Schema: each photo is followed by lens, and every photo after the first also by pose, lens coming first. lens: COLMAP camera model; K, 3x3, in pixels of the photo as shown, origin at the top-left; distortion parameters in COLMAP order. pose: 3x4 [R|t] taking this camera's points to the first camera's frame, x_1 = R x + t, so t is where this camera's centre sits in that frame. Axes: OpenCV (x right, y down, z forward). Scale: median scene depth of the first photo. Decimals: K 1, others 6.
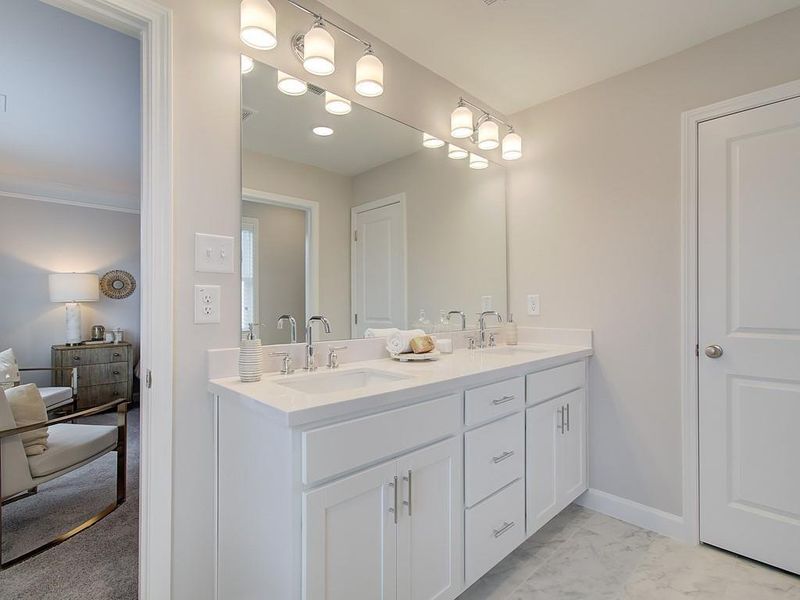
lens RADIAL K [[398.7, 0, 402.1], [0, 398.7, 297.0], [0, 0, 1]] dist [-0.000032, 0.000770]
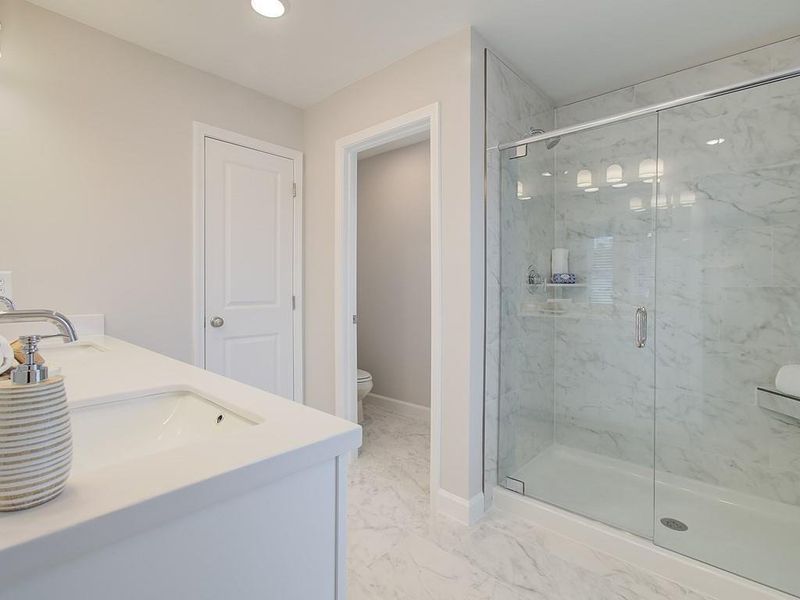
lens RADIAL K [[398.7, 0, 402.1], [0, 398.7, 297.0], [0, 0, 1]] dist [-0.000032, 0.000770]
pose [[-0.062202, -0.032399, 0.997538, -0.545557], [-0.011923, 0.999426, 0.031717, 0.008281], [-0.997992, -0.009921, -0.062552, 0.486423]]
